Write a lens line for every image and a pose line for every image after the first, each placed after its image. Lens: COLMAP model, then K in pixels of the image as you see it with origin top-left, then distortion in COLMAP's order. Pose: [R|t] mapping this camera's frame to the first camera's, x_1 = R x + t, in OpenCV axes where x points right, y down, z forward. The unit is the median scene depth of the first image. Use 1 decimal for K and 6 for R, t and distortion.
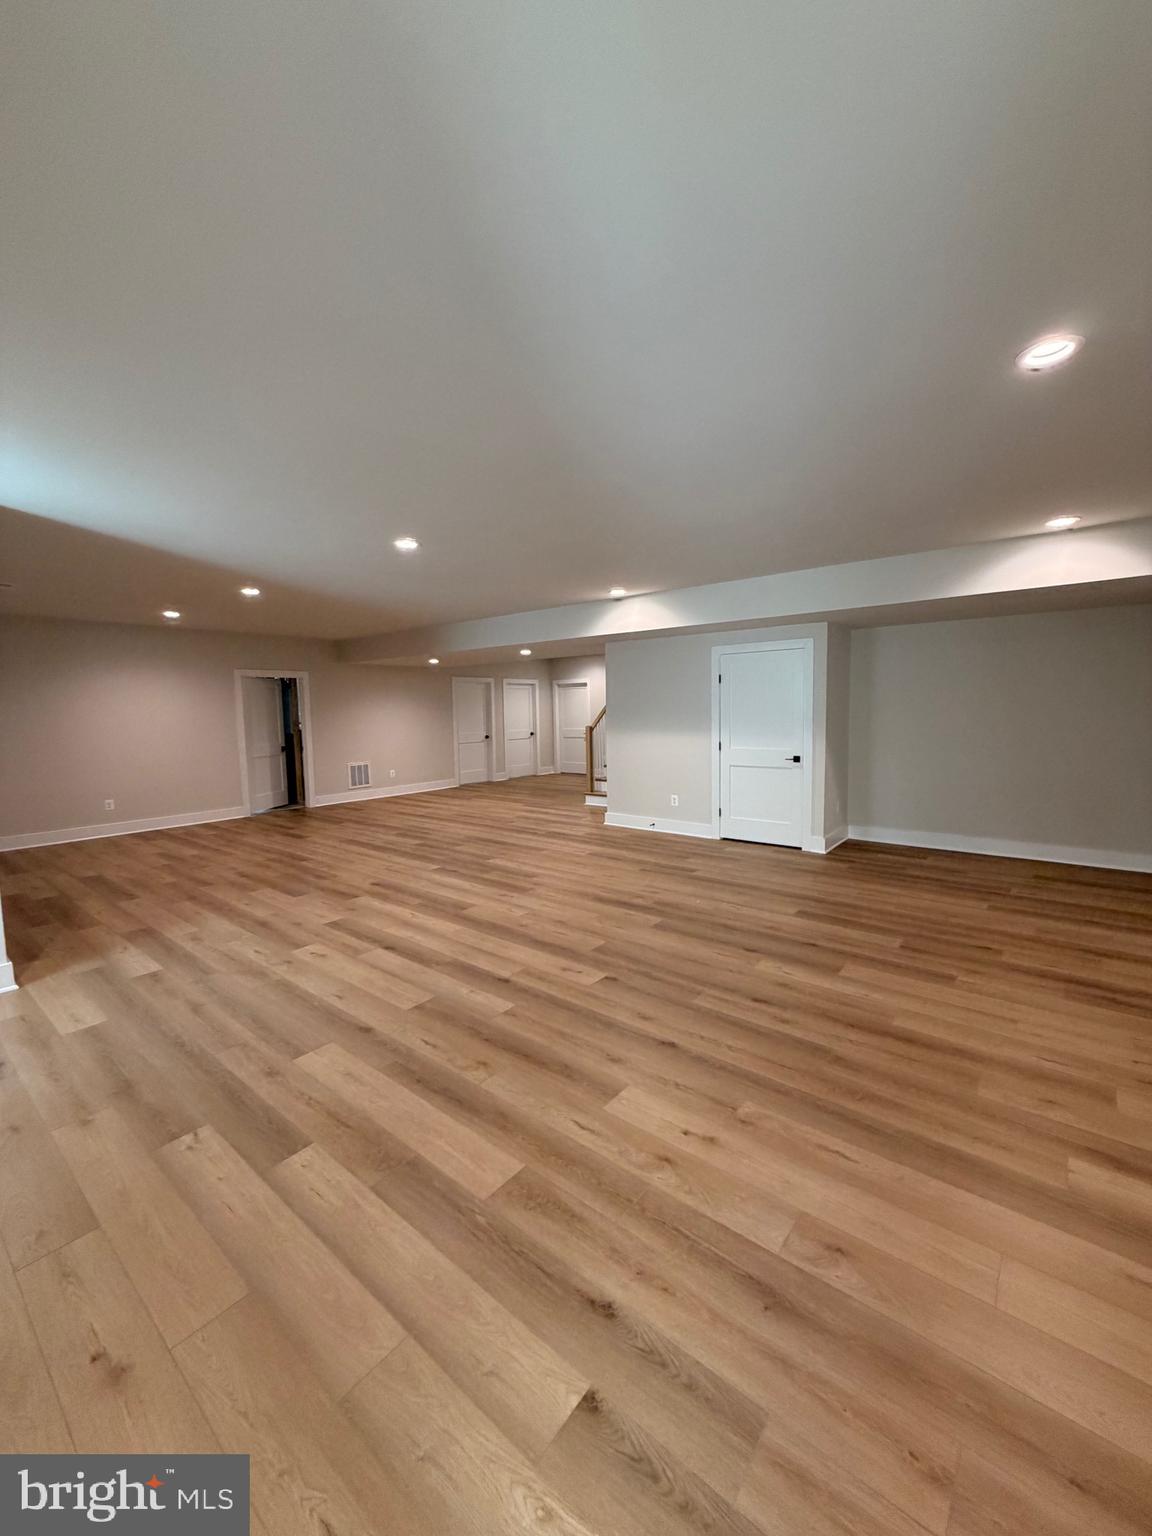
lens RADIAL K [[610.7, 0, 579.1], [0, 610.7, 766.3], [0, 0, 1]] dist [-0.000034, 0.000234]
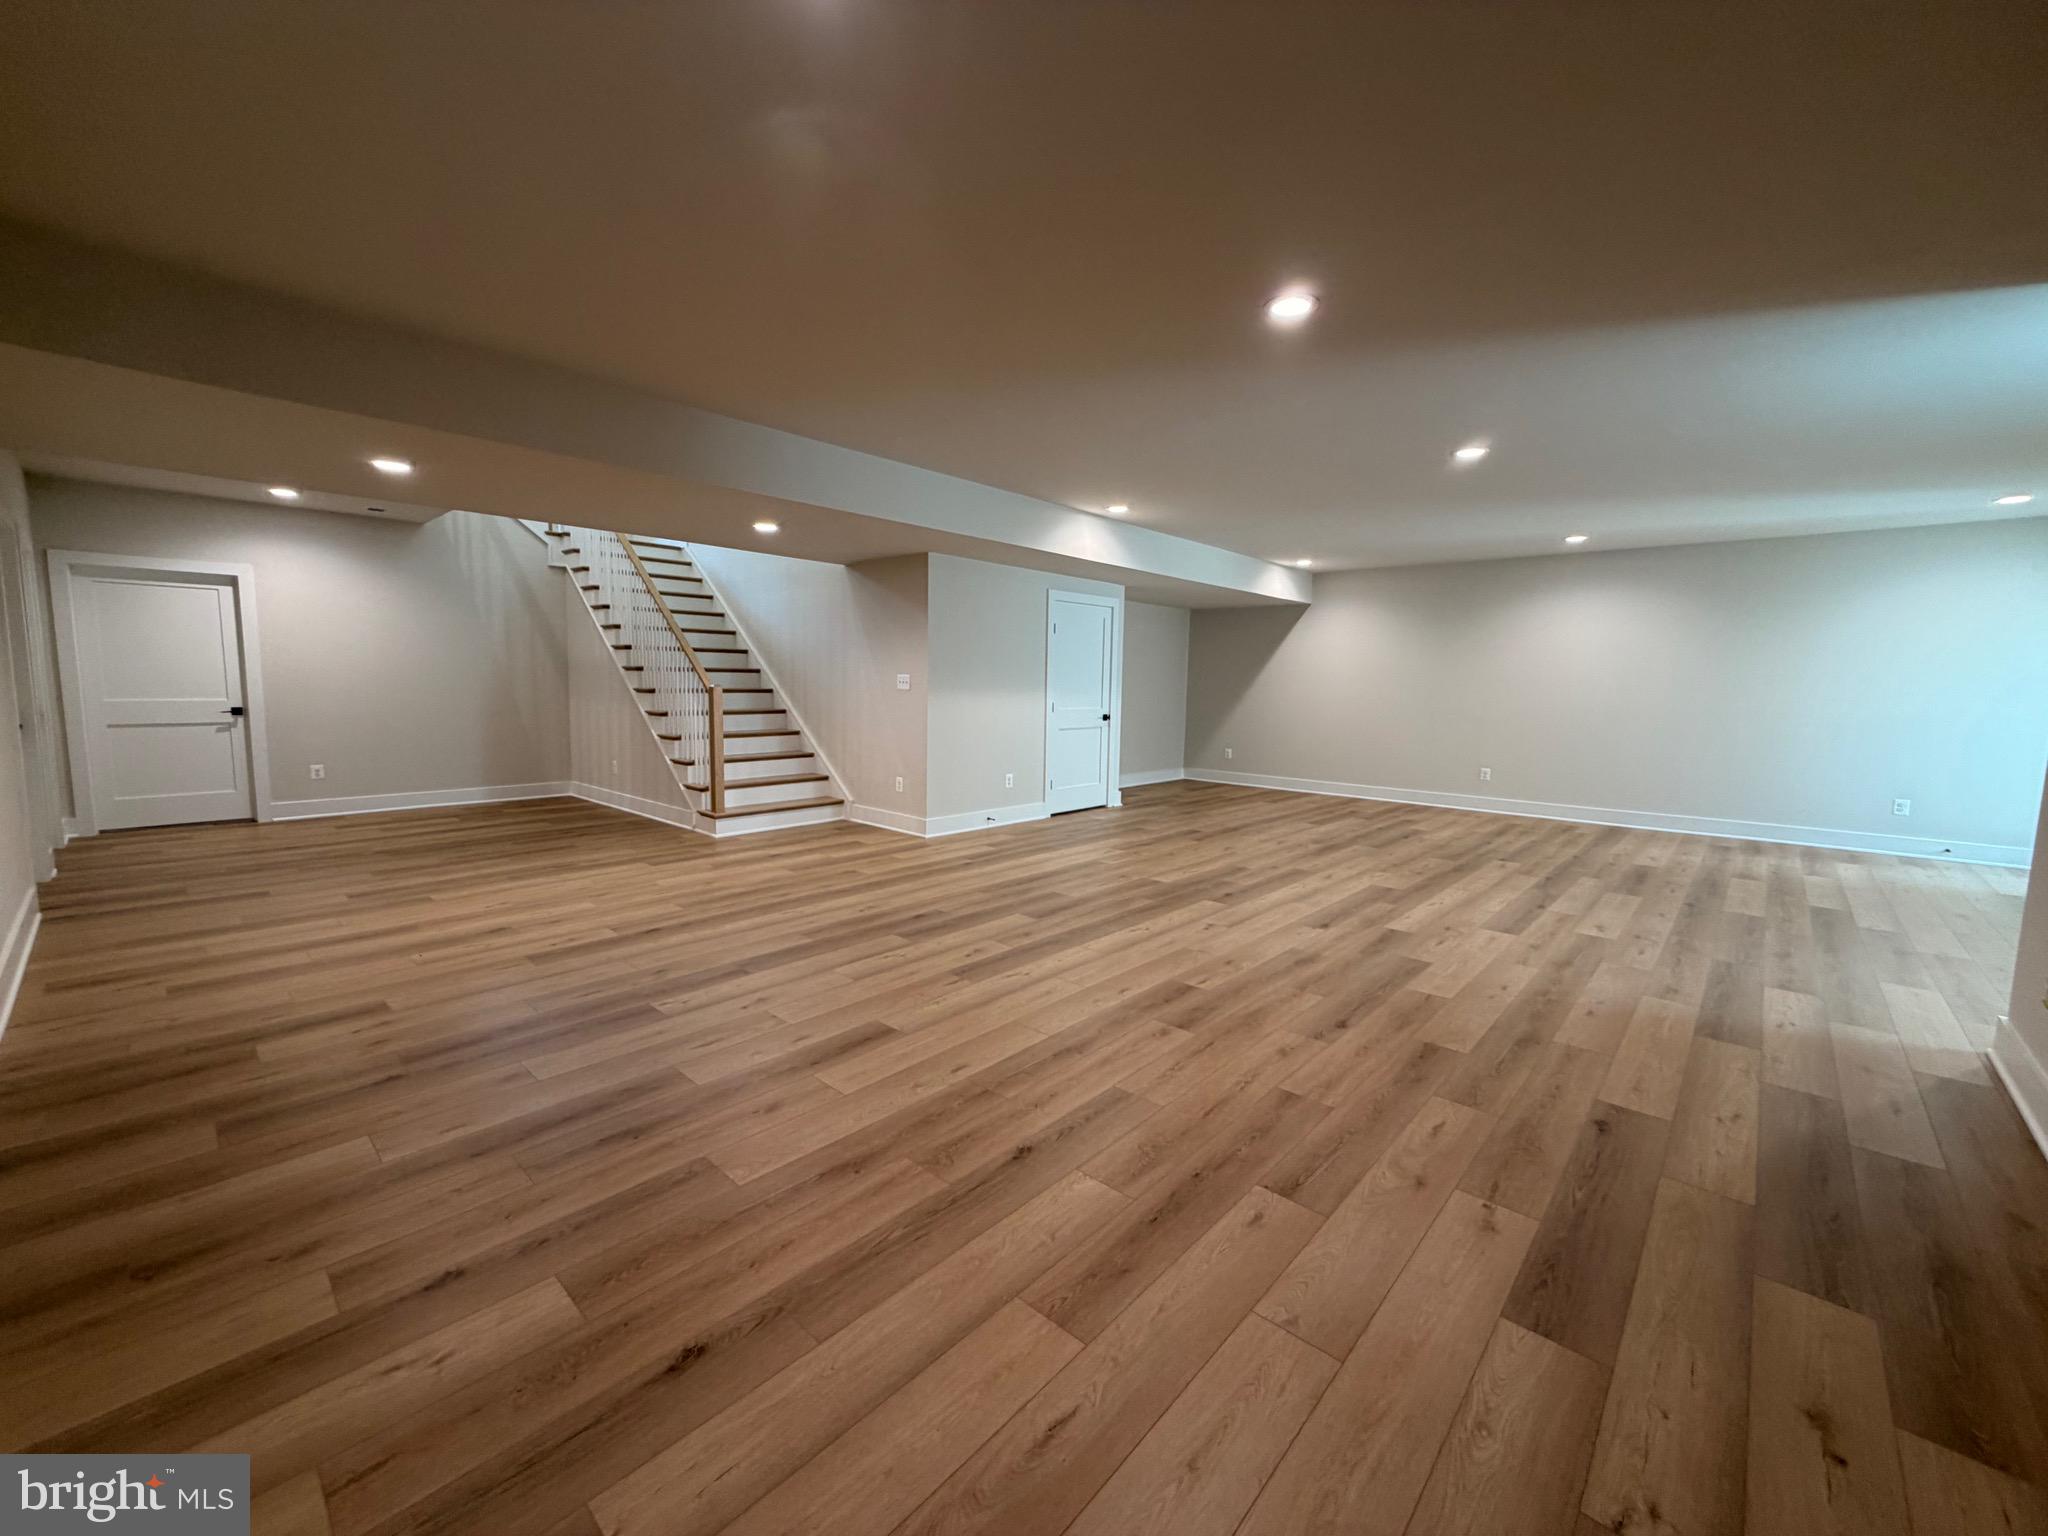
lens RADIAL K [[814.3, 0, 1024.7], [0, 814.3, 767.3], [0, 0, 1]] dist [-0.000034, 0.000234]
pose [[0.063926, -0.086210, 0.994224, -1.262509], [0.079381, 0.993544, 0.081047, -0.061929], [-0.994793, 0.073741, 0.070356, 1.343194]]
